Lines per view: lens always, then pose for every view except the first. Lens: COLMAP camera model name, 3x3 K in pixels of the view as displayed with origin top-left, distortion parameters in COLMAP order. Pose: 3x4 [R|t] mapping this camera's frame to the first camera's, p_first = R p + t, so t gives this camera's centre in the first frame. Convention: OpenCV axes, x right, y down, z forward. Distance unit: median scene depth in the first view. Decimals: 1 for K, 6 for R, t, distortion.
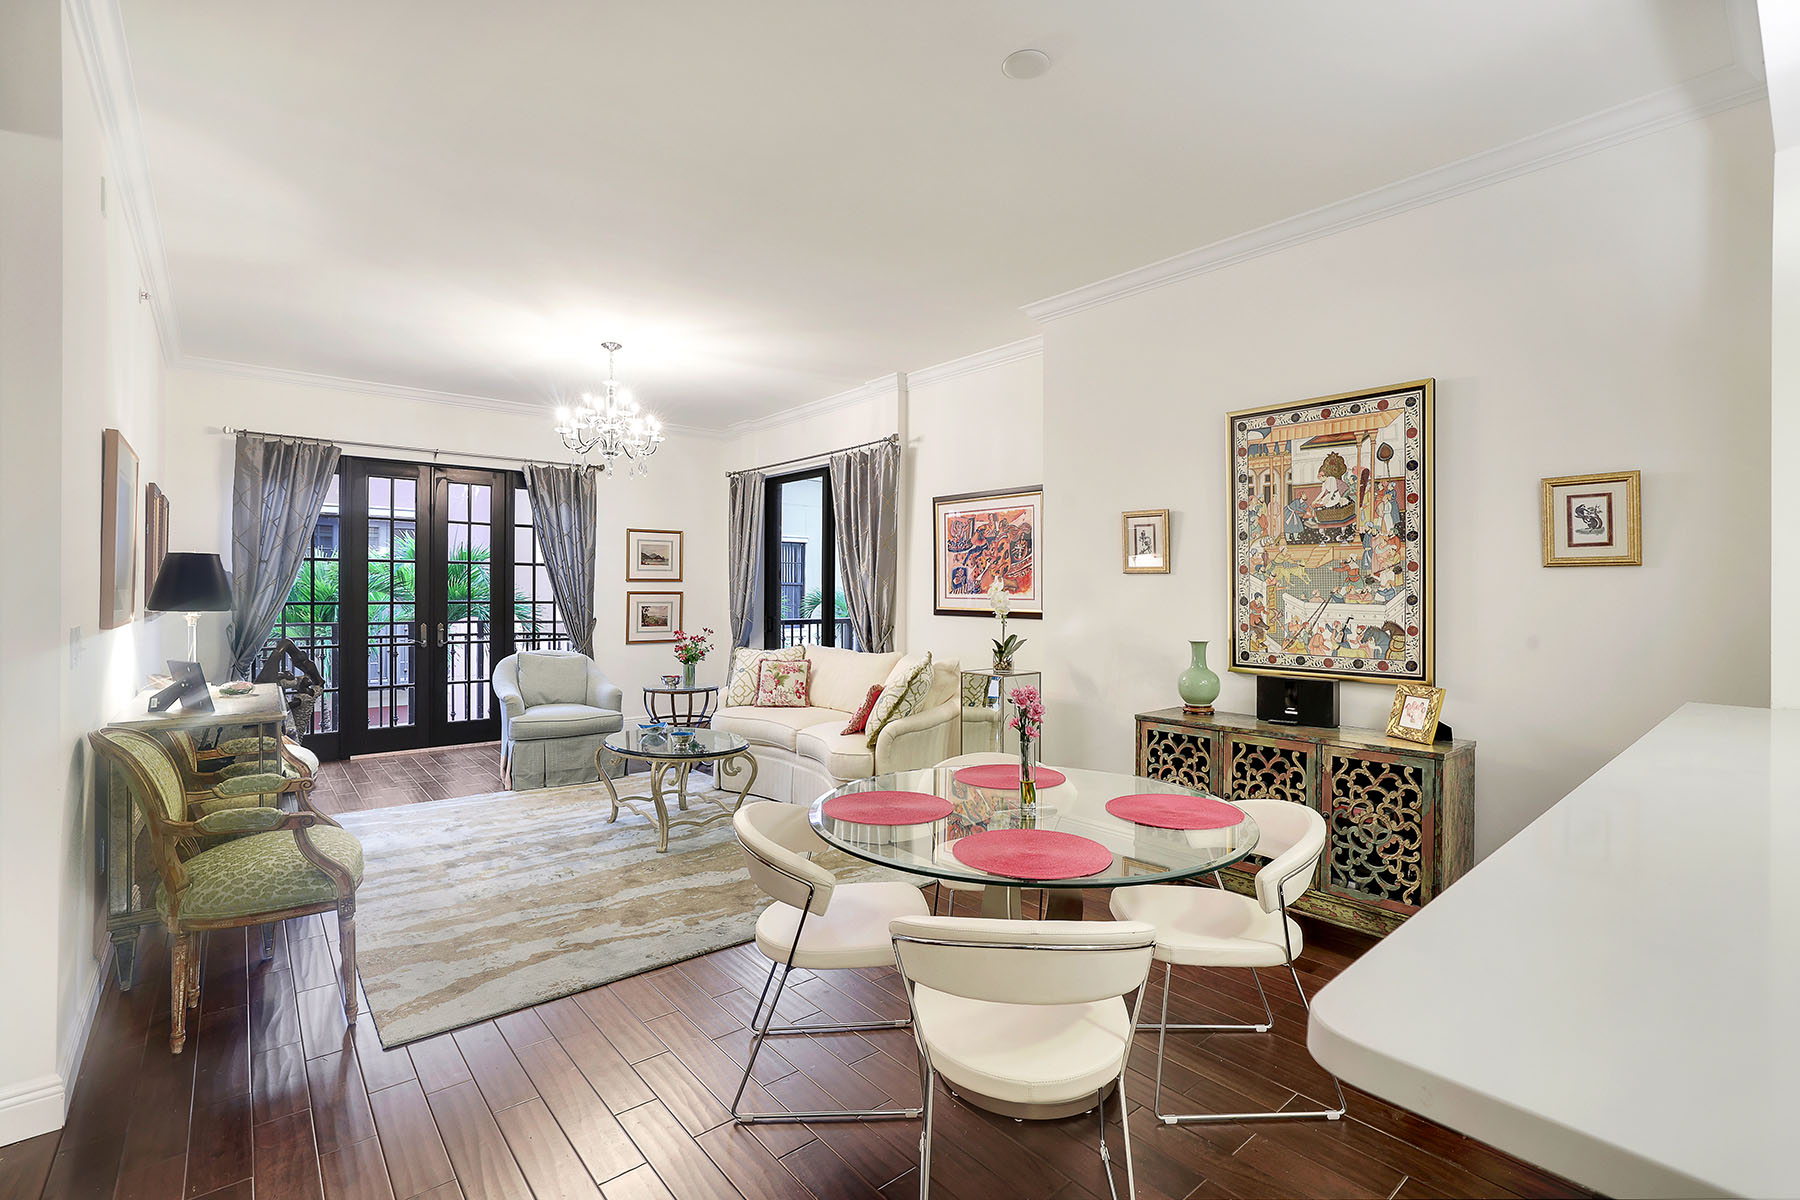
lens RADIAL K [[854.2, 0, 932.8], [0, 854.2, 594.3], [0, 0, 1]] dist [-0.057057, 0.032269]
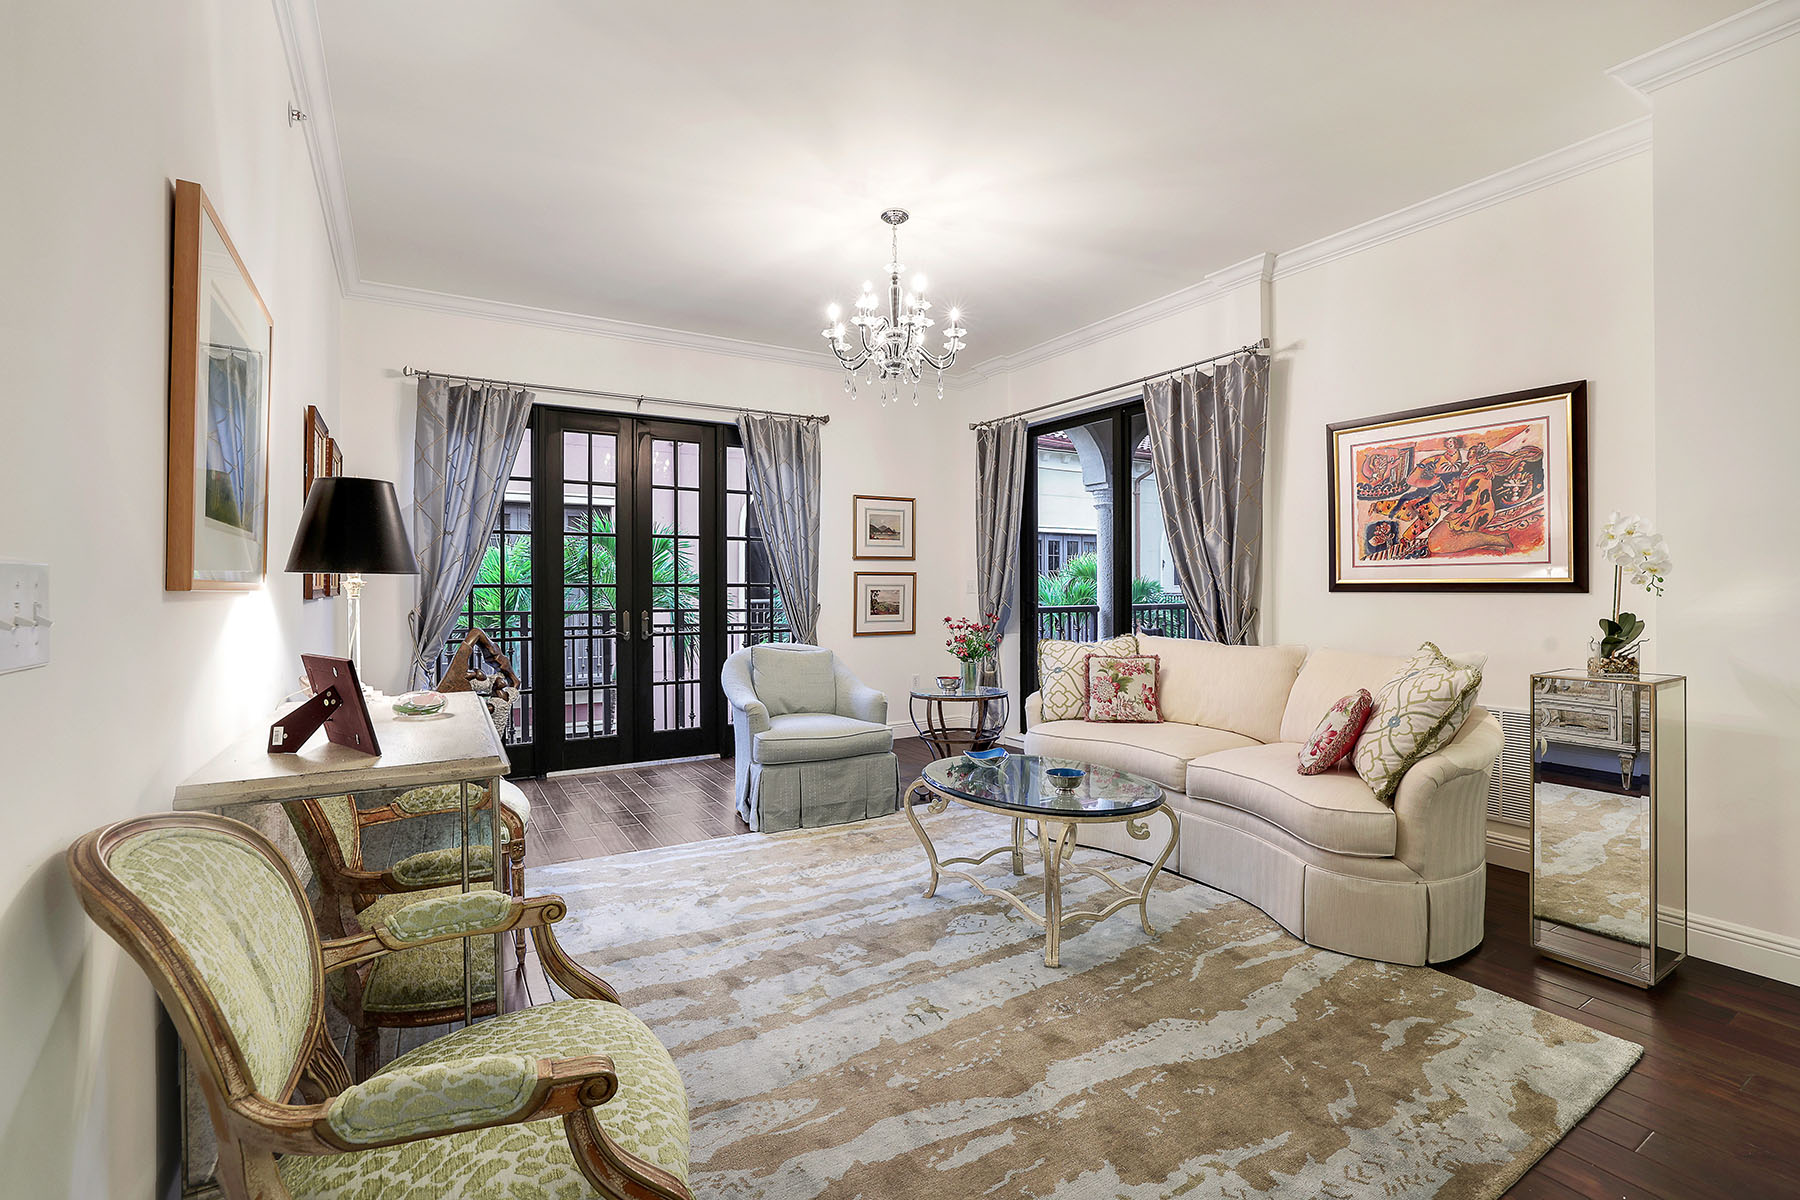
lens RADIAL K [[854.2, 0, 932.8], [0, 854.2, 594.3], [0, 0, 1]] dist [-0.057057, 0.032269]
pose [[0.989002, -0.007752, -0.147698, -0.221401], [0.008429, 0.999957, 0.003960, 0.020945], [0.147661, -0.005161, 0.989025, 0.266310]]
